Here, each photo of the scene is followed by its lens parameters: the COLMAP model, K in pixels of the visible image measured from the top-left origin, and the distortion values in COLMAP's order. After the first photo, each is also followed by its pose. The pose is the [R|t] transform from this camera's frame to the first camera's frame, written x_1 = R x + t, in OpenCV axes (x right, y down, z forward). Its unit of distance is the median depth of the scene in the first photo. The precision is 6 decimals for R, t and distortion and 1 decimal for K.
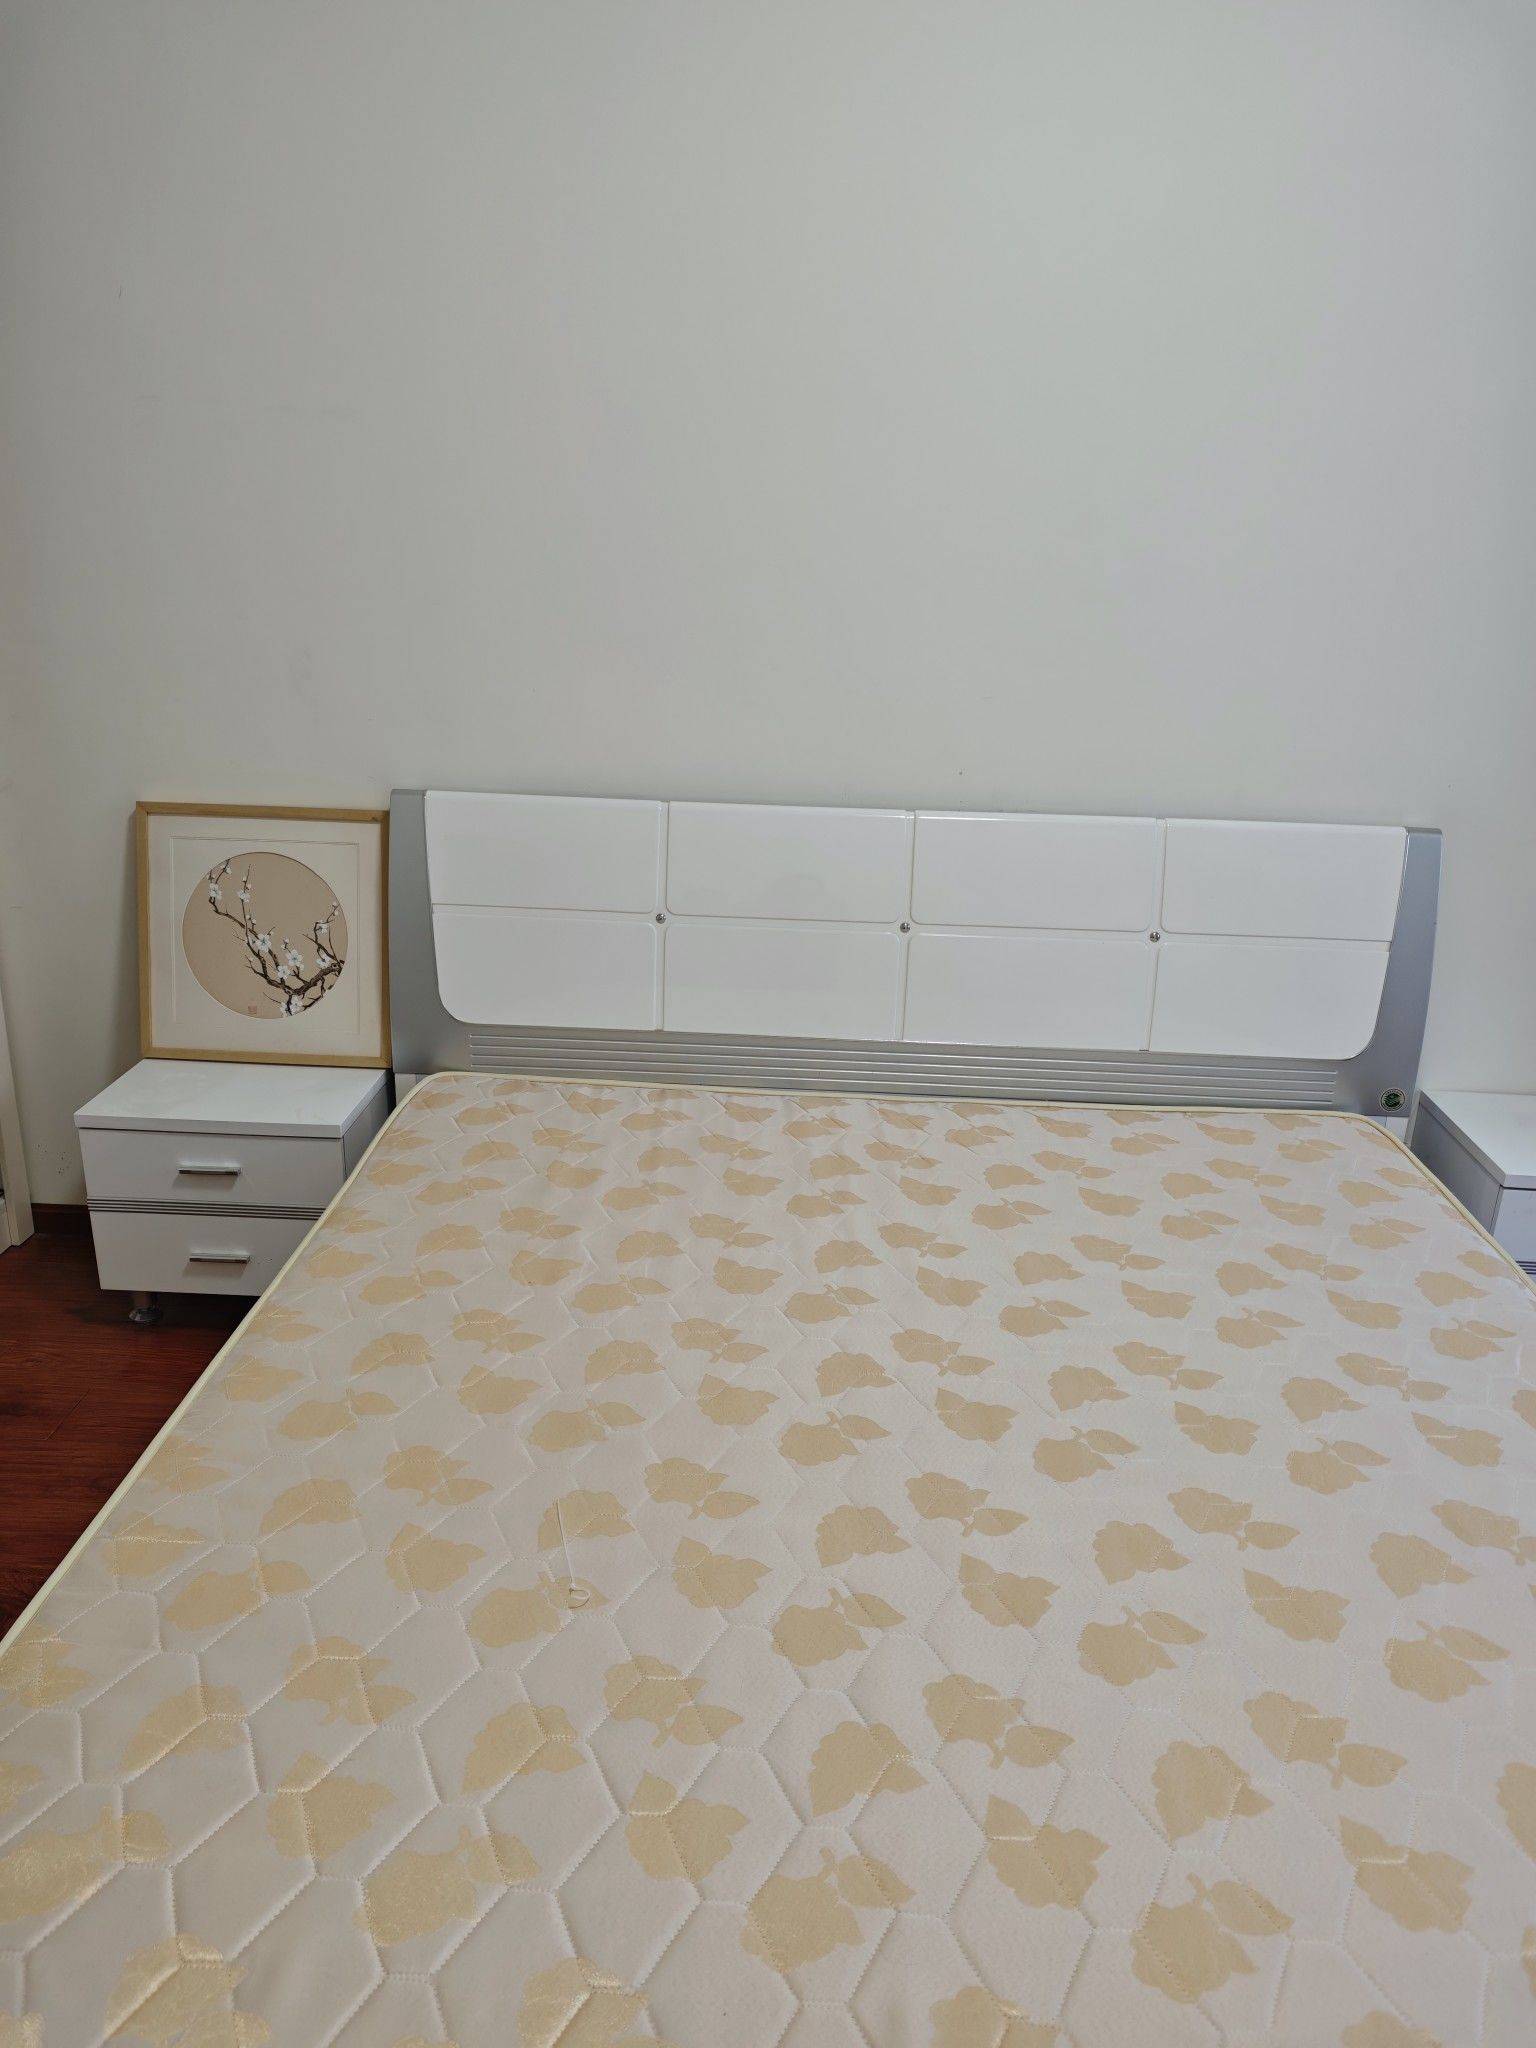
lens RADIAL K [[1443.2, 0, 757.6], [0, 1443.2, 1028.0], [0, 0, 1]] dist [0.027500, -0.002556]
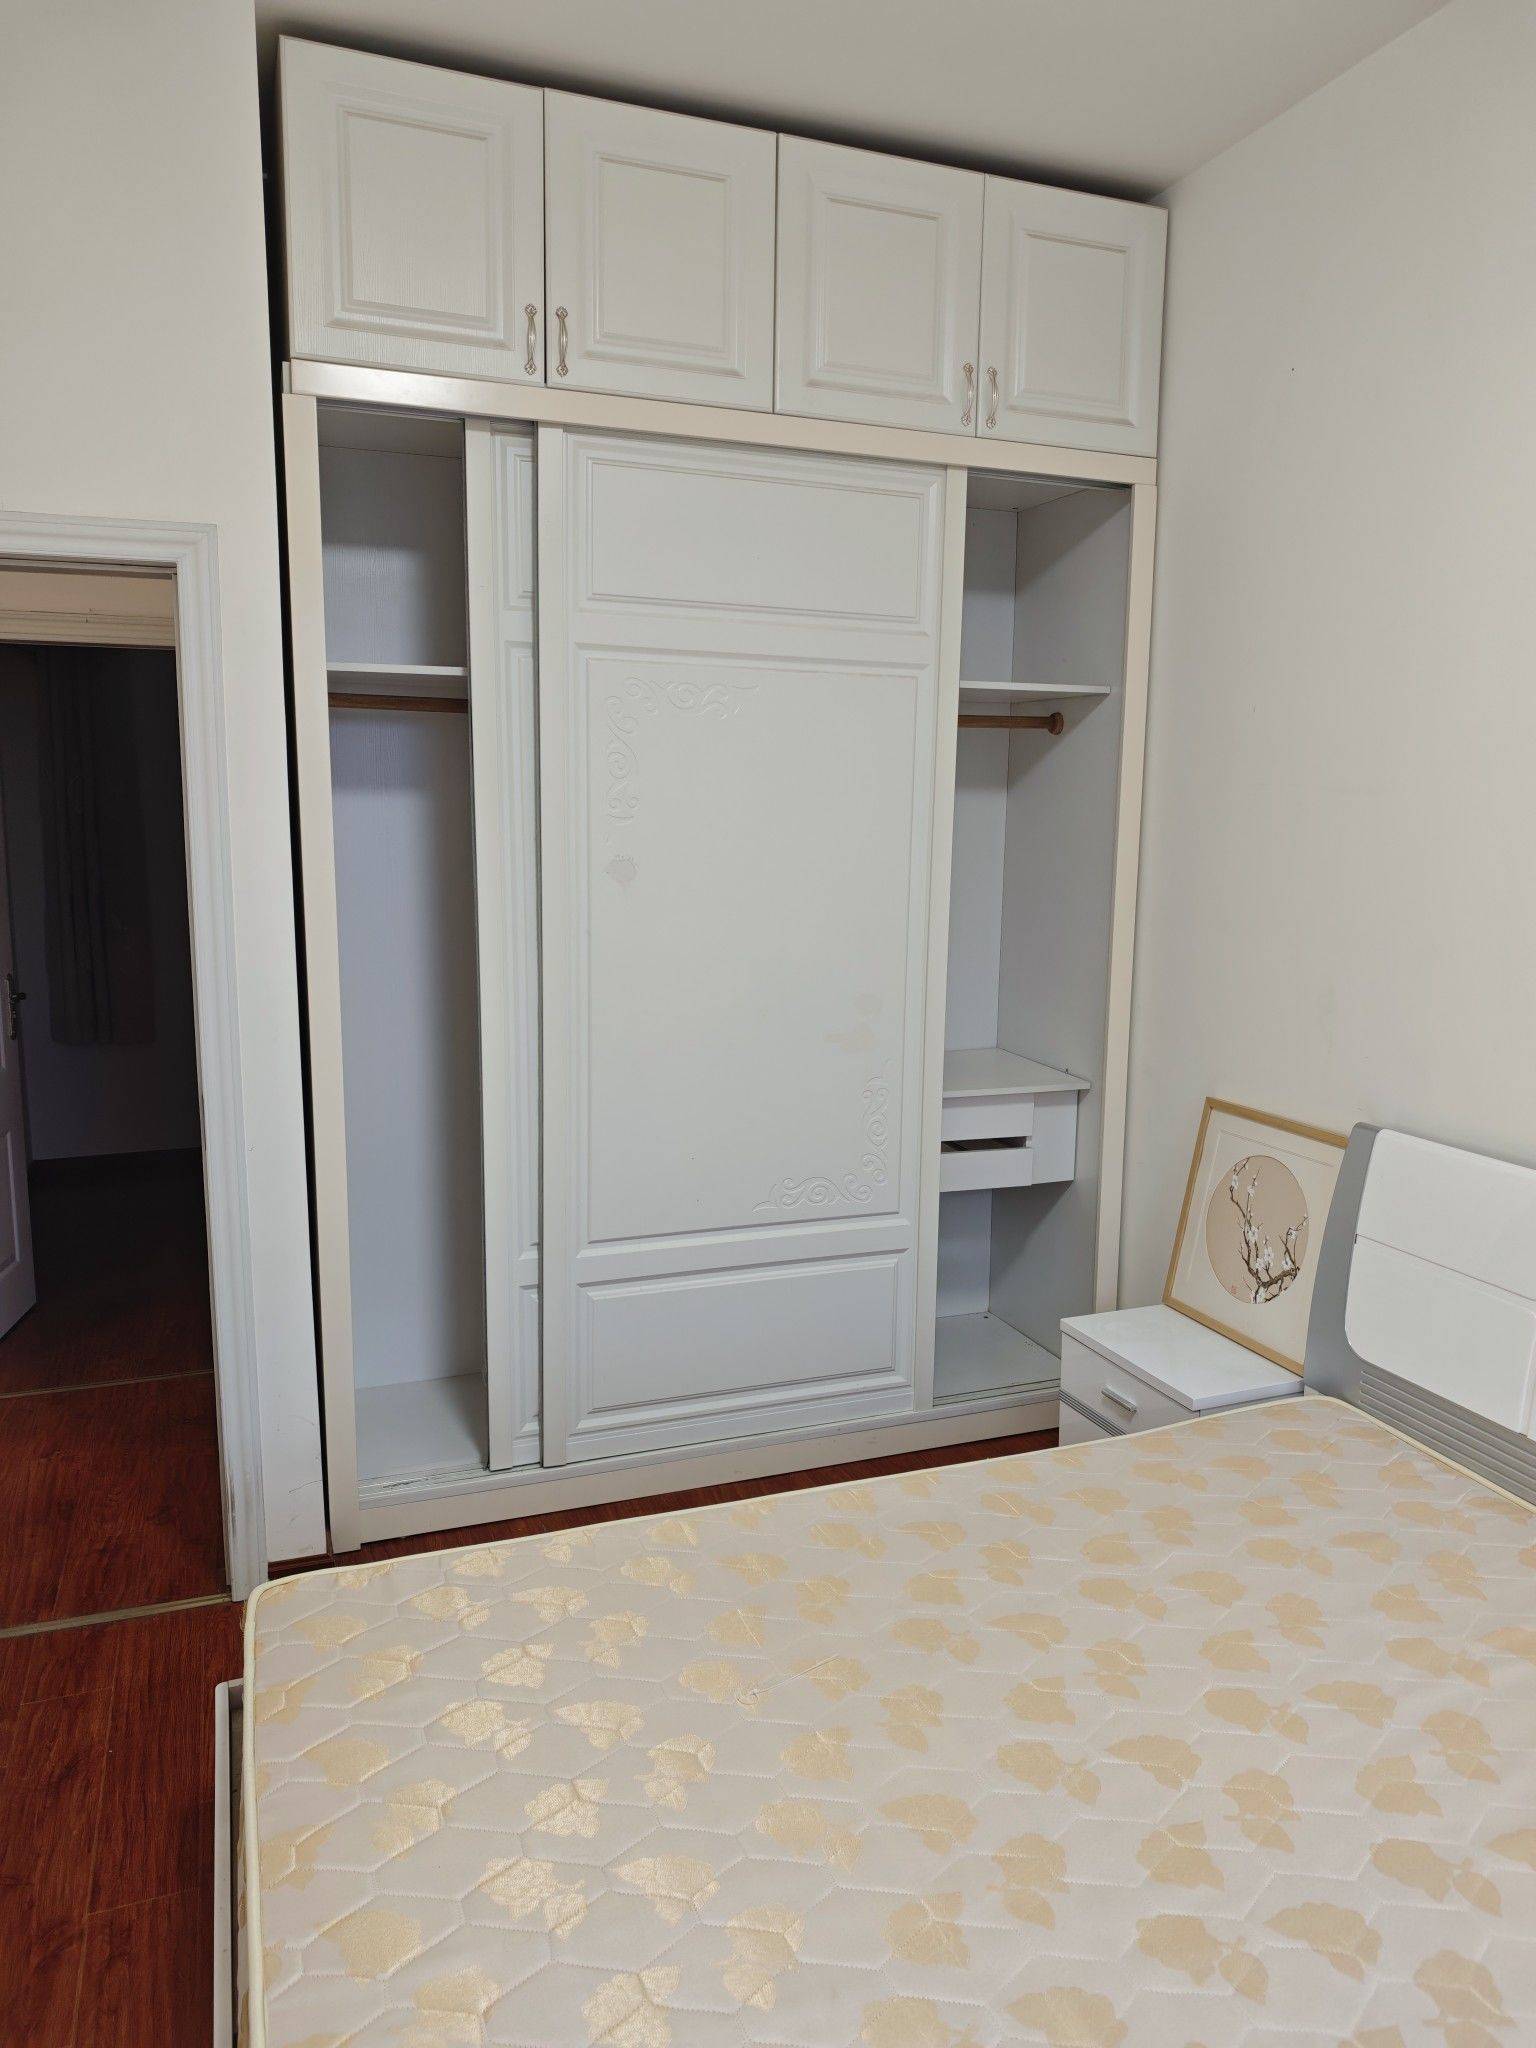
lens RADIAL K [[1443.2, 0, 764.1], [0, 1443.2, 1018.8], [0, 0, 1]] dist [0.027500, -0.002556]
pose [[0.384078, 0.102435, -0.917601, 0.532840], [-0.291644, 0.956405, -0.015306, -0.091633], [0.876030, 0.273491, 0.397208, 0.173685]]
